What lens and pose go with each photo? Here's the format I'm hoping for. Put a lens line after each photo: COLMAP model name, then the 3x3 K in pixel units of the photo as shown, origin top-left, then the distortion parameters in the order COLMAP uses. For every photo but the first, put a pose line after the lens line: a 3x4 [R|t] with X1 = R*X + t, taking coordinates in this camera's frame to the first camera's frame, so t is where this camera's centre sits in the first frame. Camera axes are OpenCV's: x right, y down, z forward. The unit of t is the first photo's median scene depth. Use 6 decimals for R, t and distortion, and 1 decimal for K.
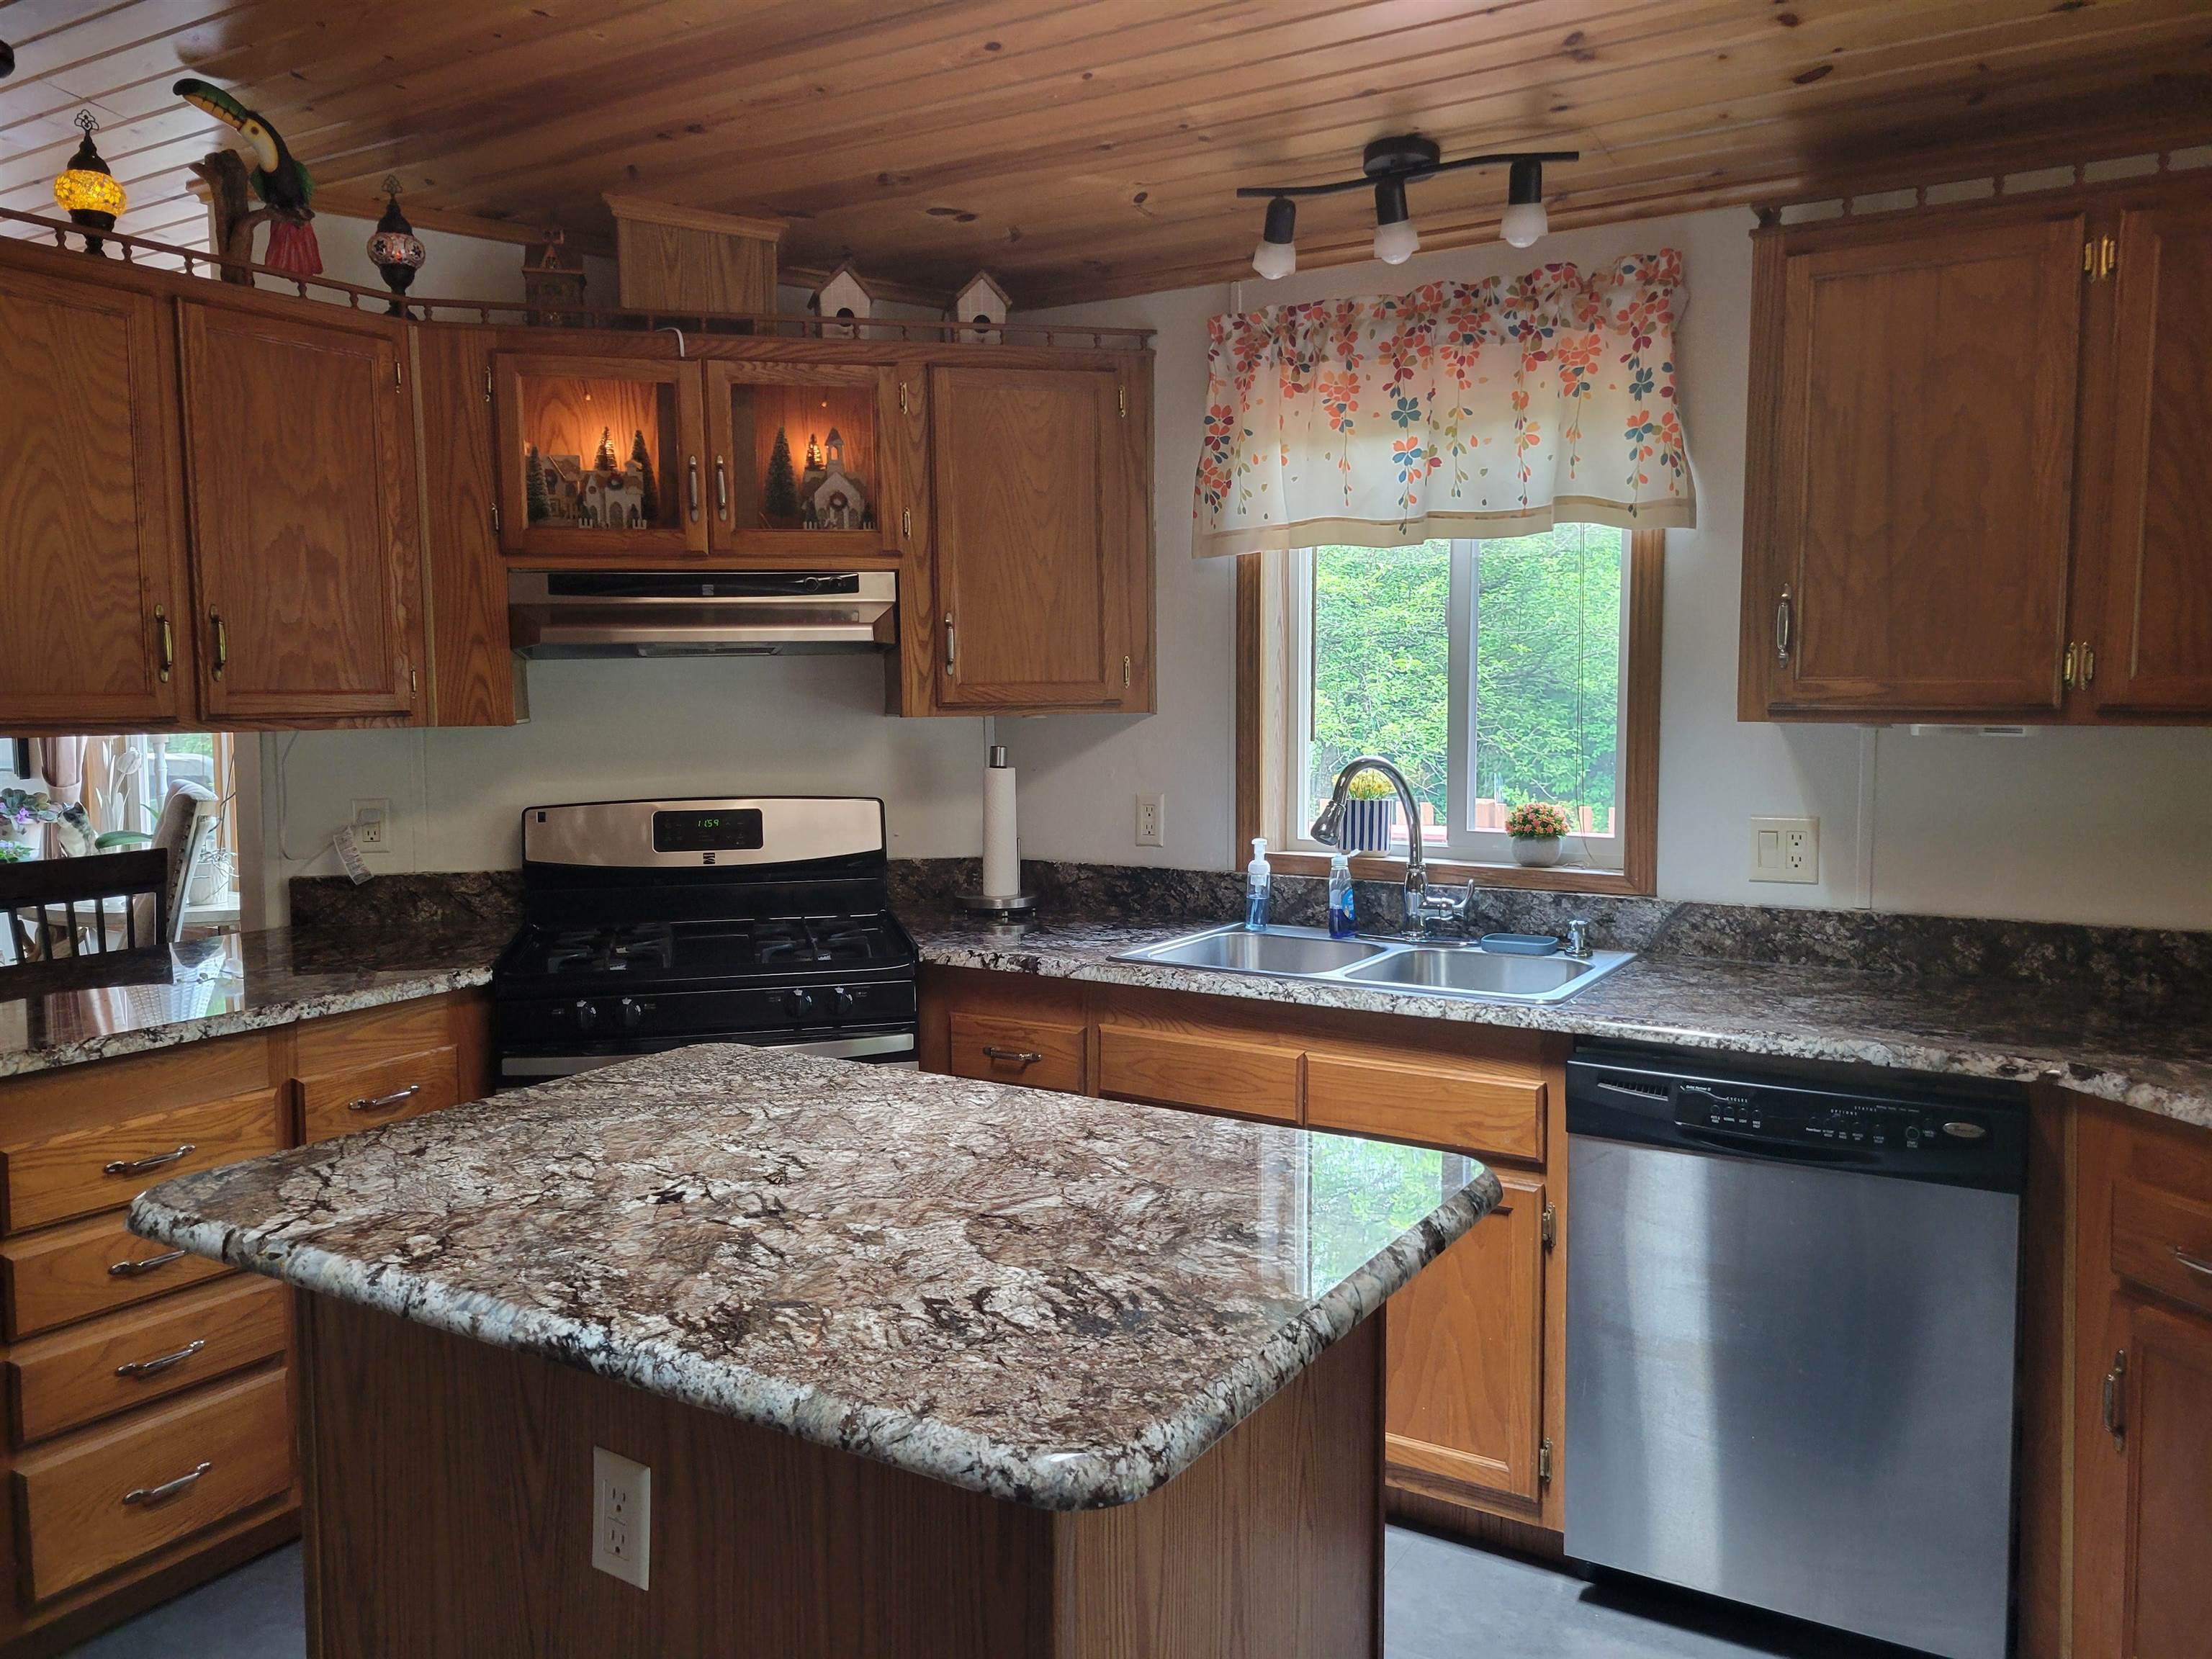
lens RADIAL K [[1659.5, 0, 1113.2], [0, 1659.5, 811.0], [0, 0, 1]] dist [0.046059, -0.029156]
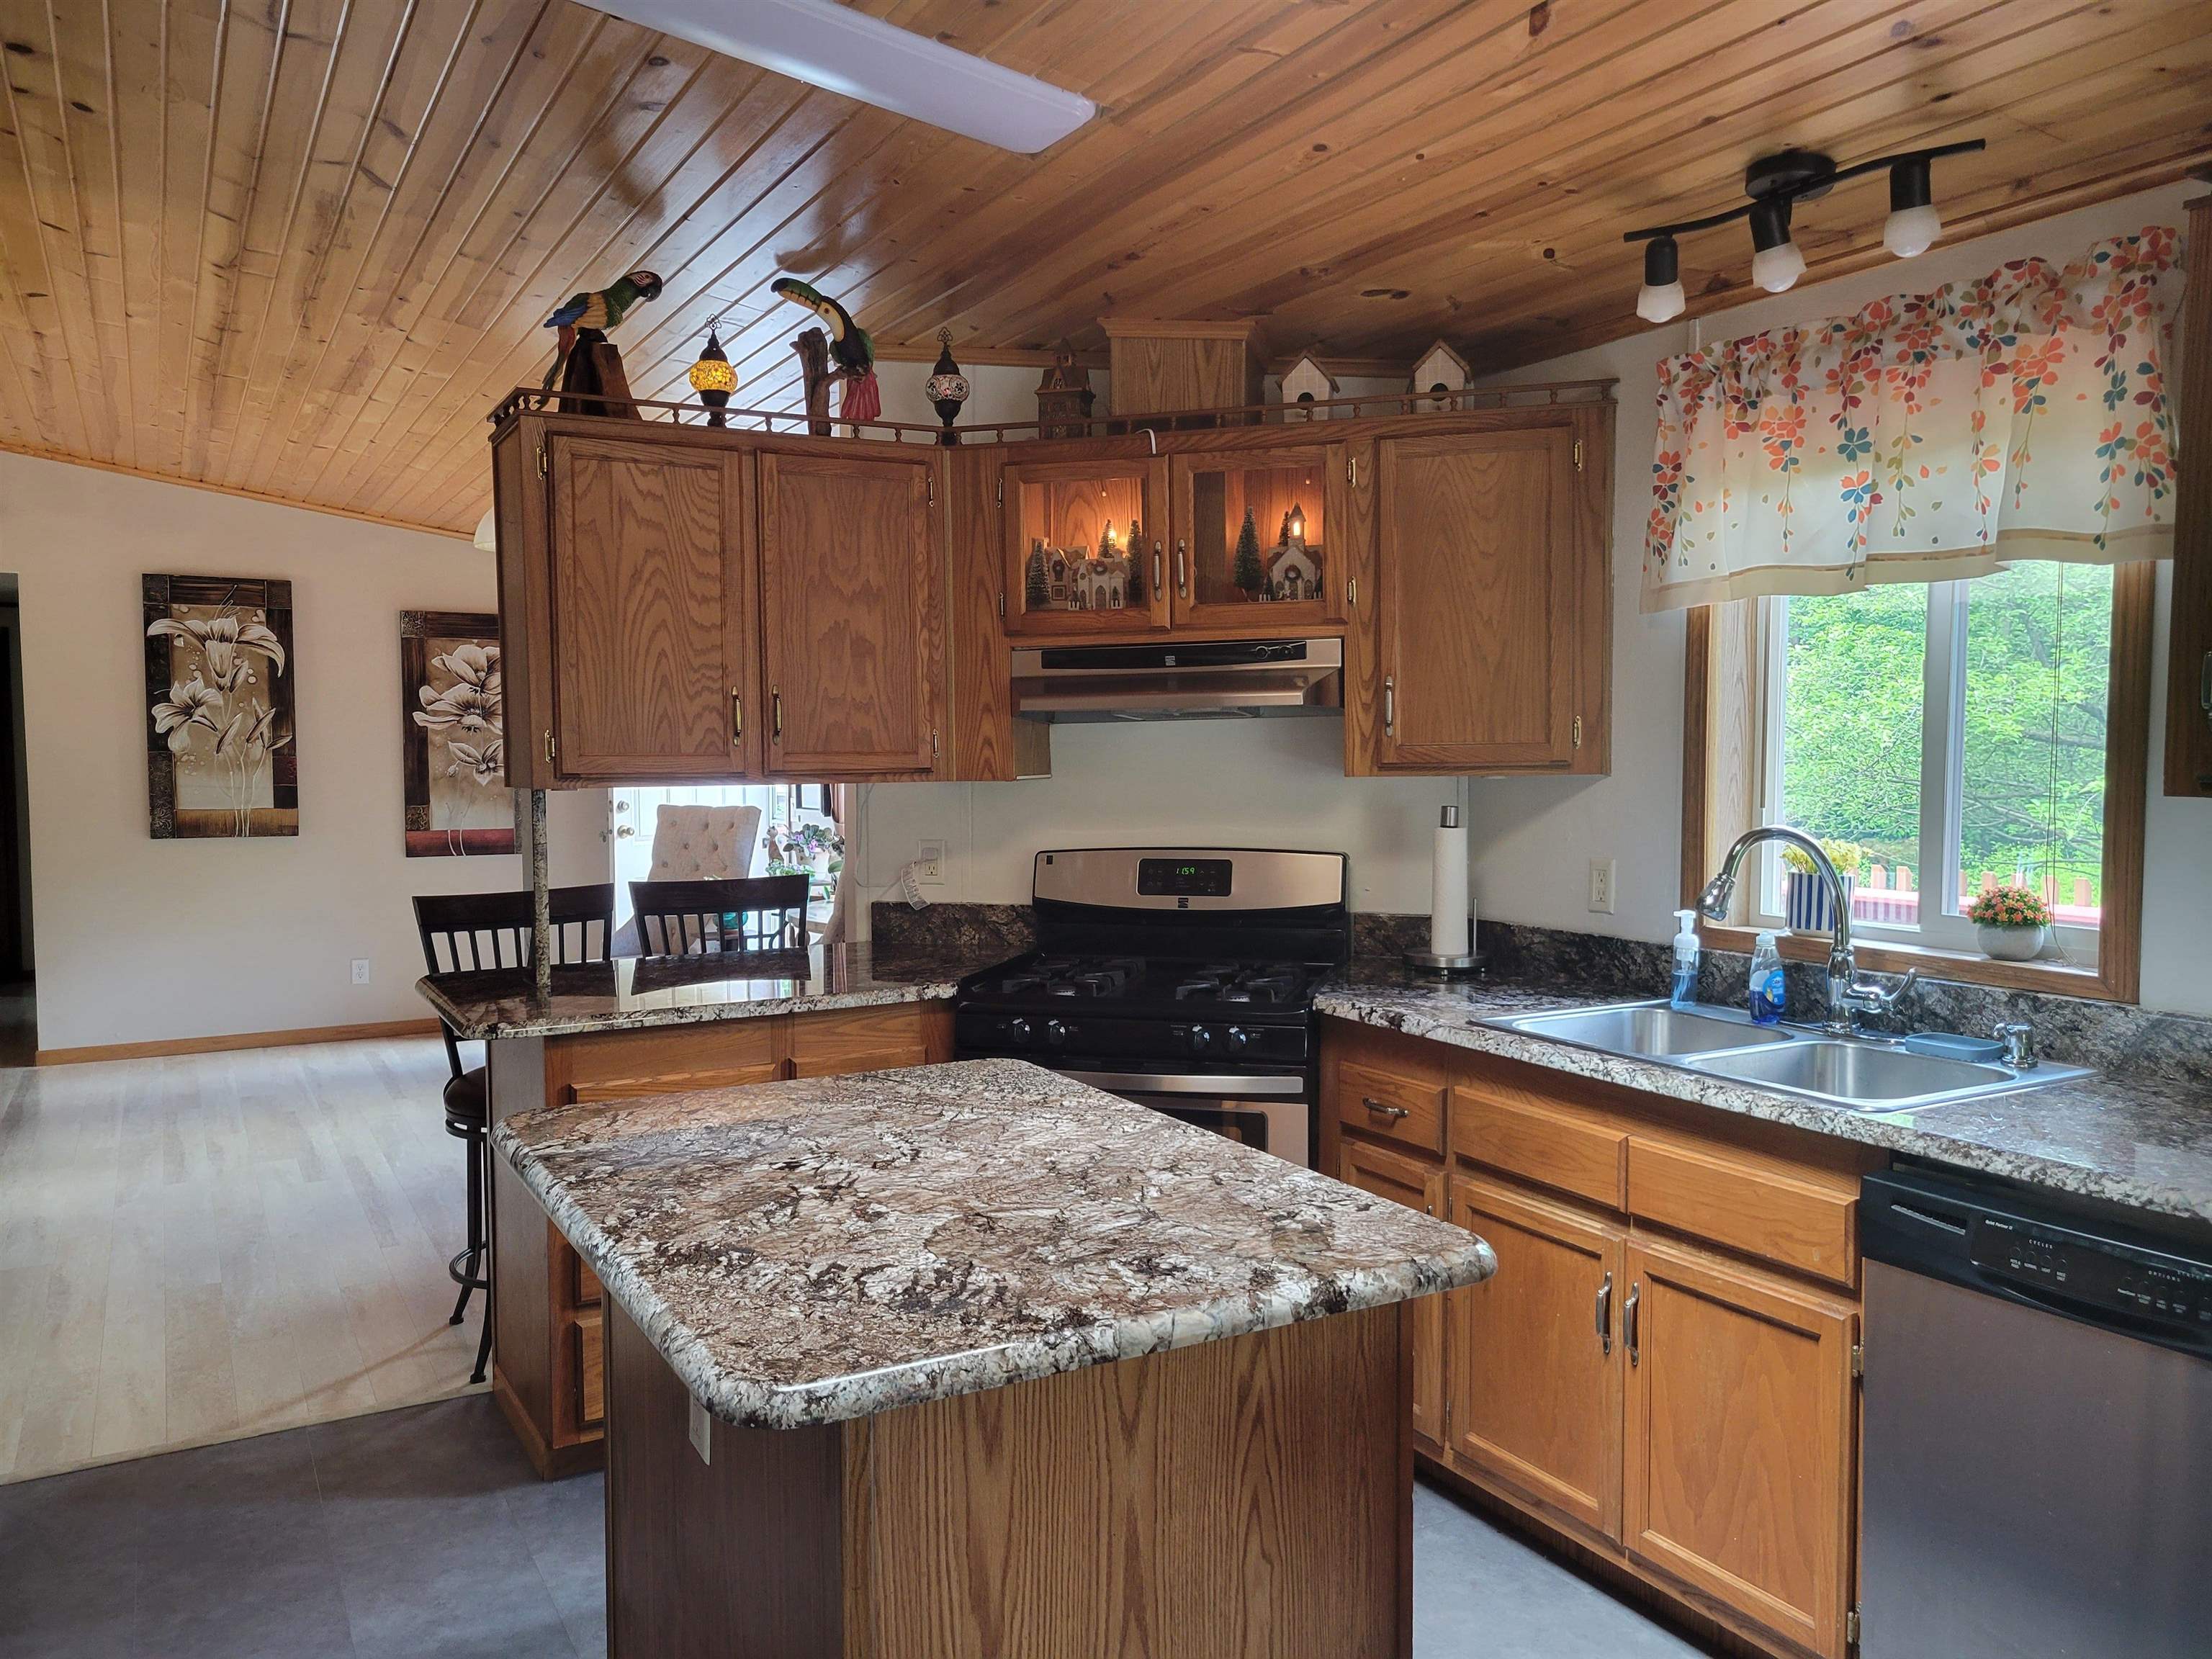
lens RADIAL K [[1659.5, 0, 1081.9], [0, 1659.5, 841.0], [0, 0, 1]] dist [0.046059, -0.029156]
pose [[0.866622, 0.030397, -0.498038, 0.488876], [-0.036398, 0.999335, -0.002343, -0.014900], [0.497635, 0.020158, 0.867152, 0.022395]]
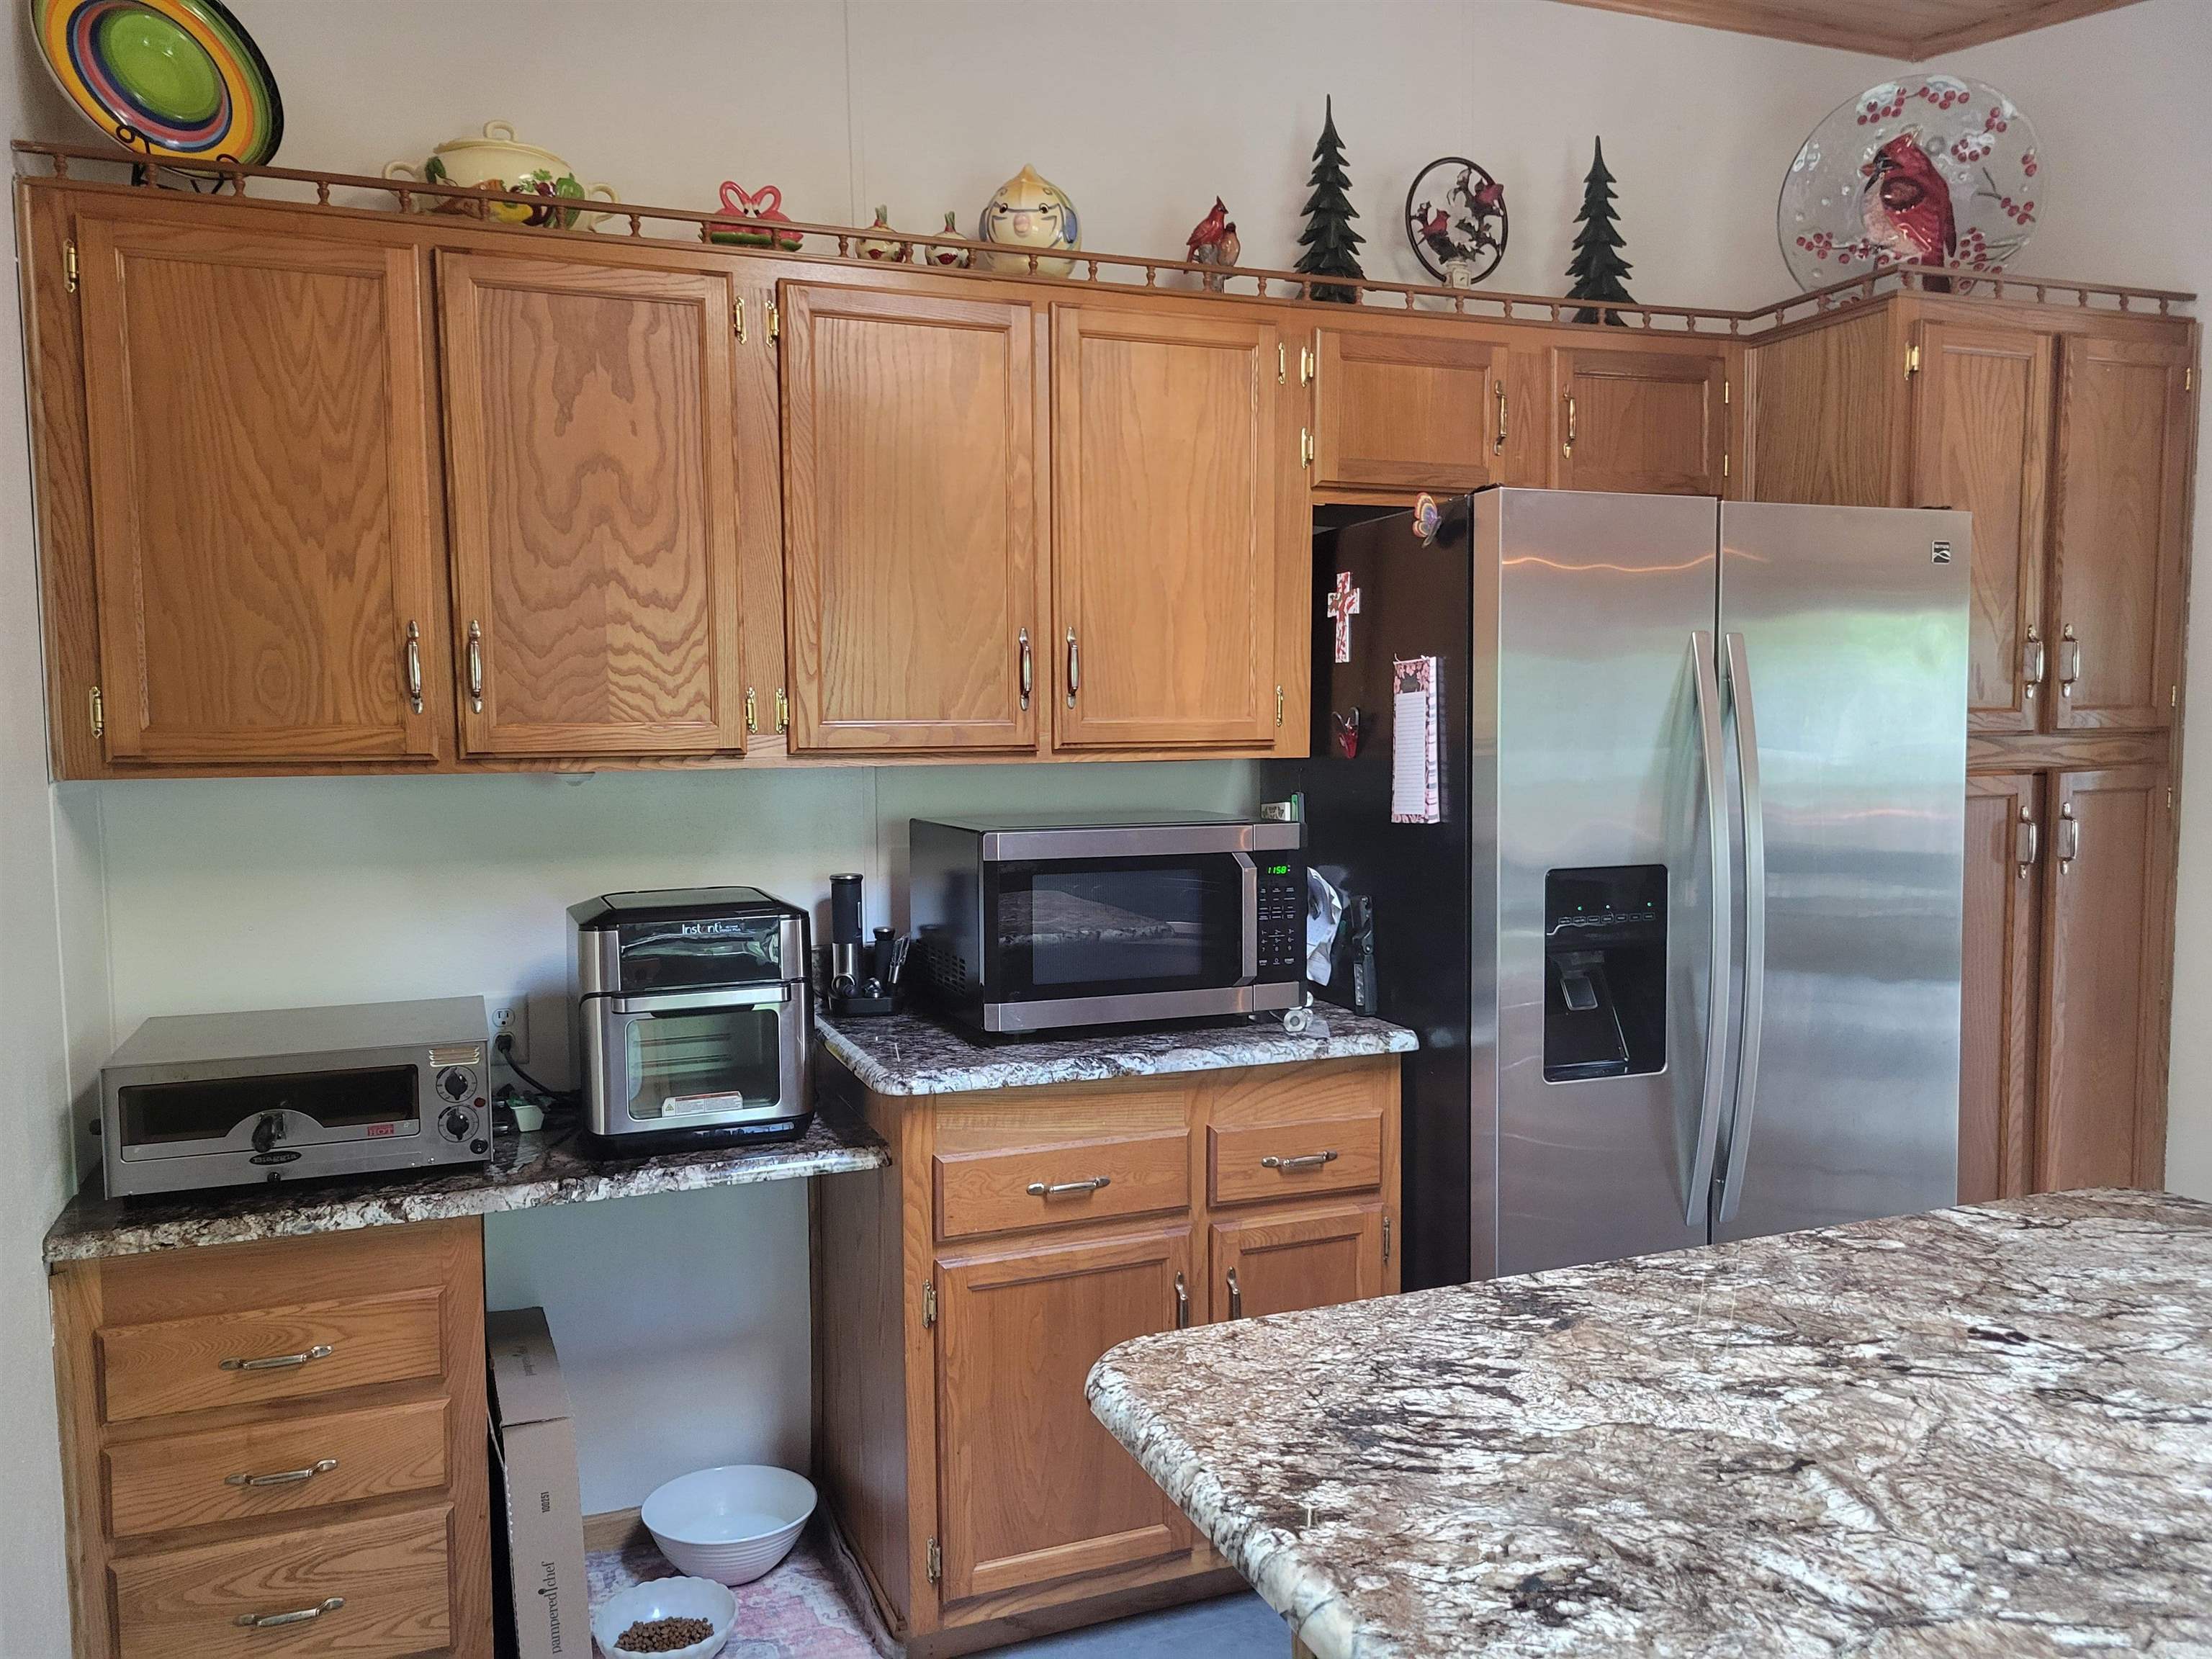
lens RADIAL K [[1659.5, 0, 1105.2], [0, 1659.5, 835.5], [0, 0, 1]] dist [0.046059, -0.029156]
pose [[-0.605493, 0.067610, -0.792973, 0.554448], [-0.047605, 0.991524, 0.120888, -0.073484], [0.794425, 0.110946, -0.597143, 1.017856]]
